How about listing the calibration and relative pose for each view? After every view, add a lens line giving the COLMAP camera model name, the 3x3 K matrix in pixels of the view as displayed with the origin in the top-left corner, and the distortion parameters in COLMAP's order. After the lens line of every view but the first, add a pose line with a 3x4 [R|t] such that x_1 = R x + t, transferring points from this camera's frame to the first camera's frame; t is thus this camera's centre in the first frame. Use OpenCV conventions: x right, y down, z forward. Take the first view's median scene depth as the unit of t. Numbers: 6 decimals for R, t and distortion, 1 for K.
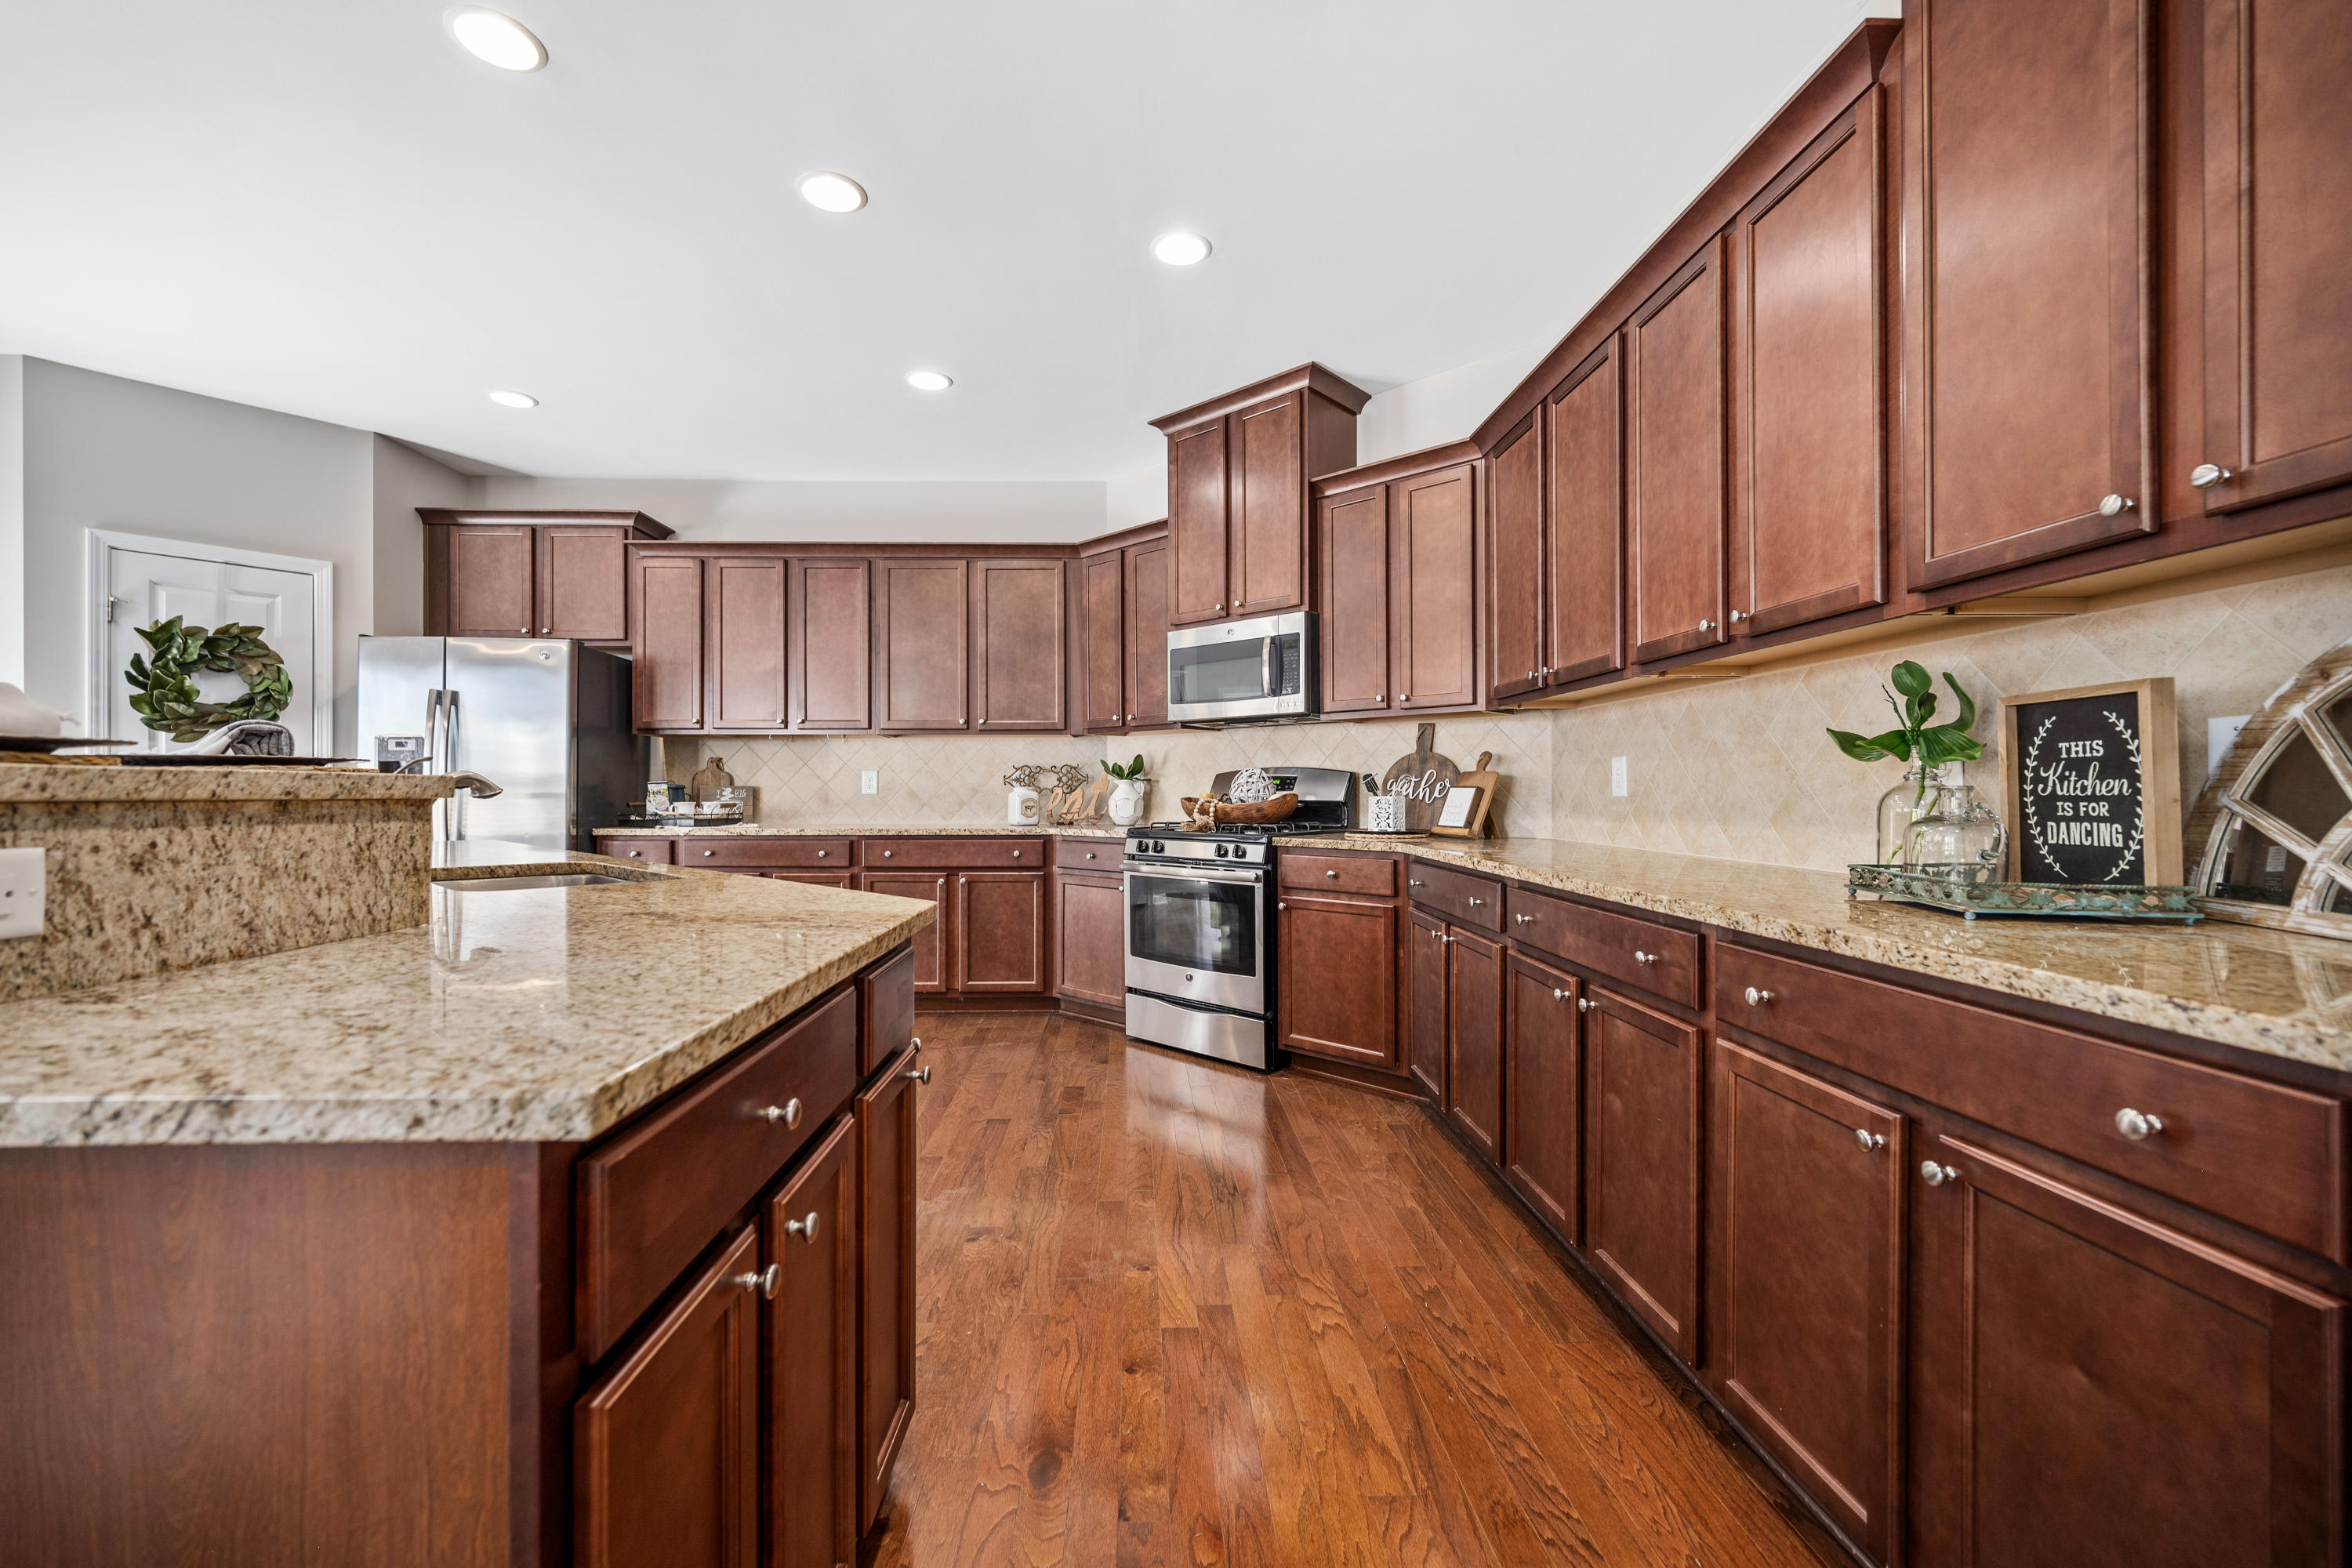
lens RADIAL K [[939.3, 0, 1180.9], [0, 939.3, 794.6], [0, 0, 1]] dist [-0.000214, -0.000374]
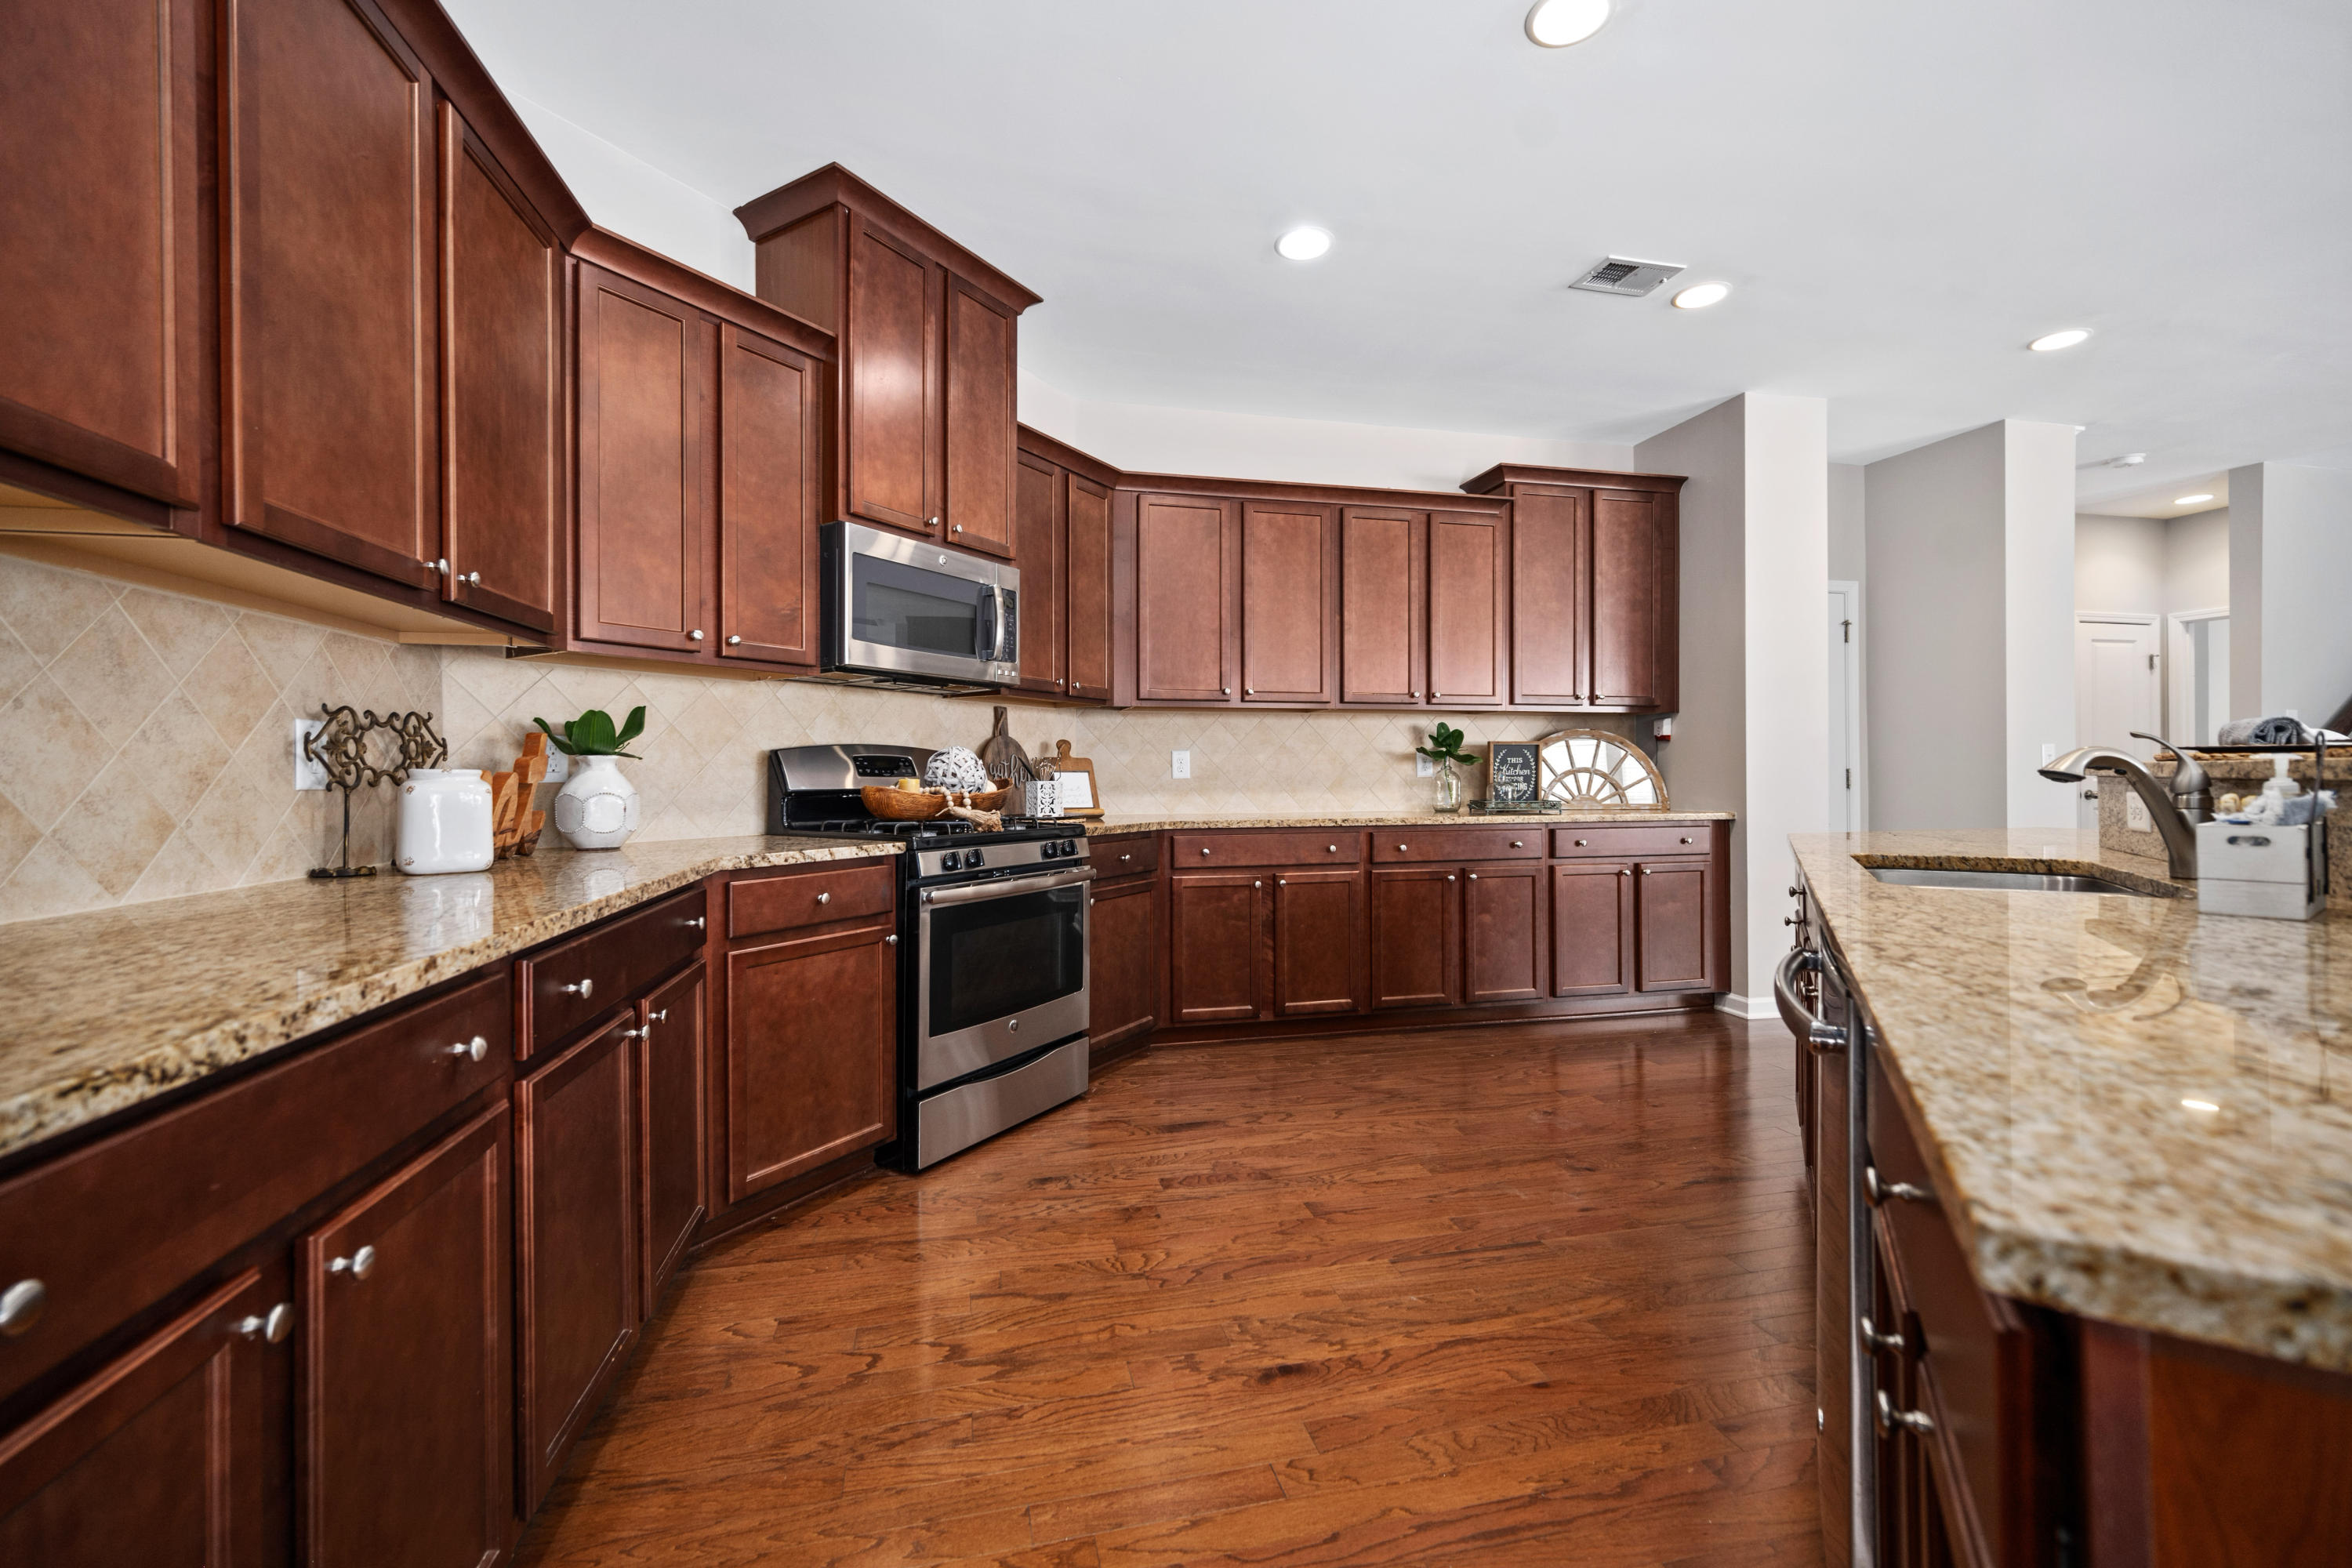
lens RADIAL K [[939.3, 0, 1176.2], [0, 939.3, 772.8], [0, 0, 1]] dist [-0.000214, -0.000374]
pose [[-0.170496, -0.001045, 0.985358, -0.809925], [0.005633, 0.999982, 0.002035, -0.007557], [-0.985342, 0.005897, -0.170488, 1.084942]]
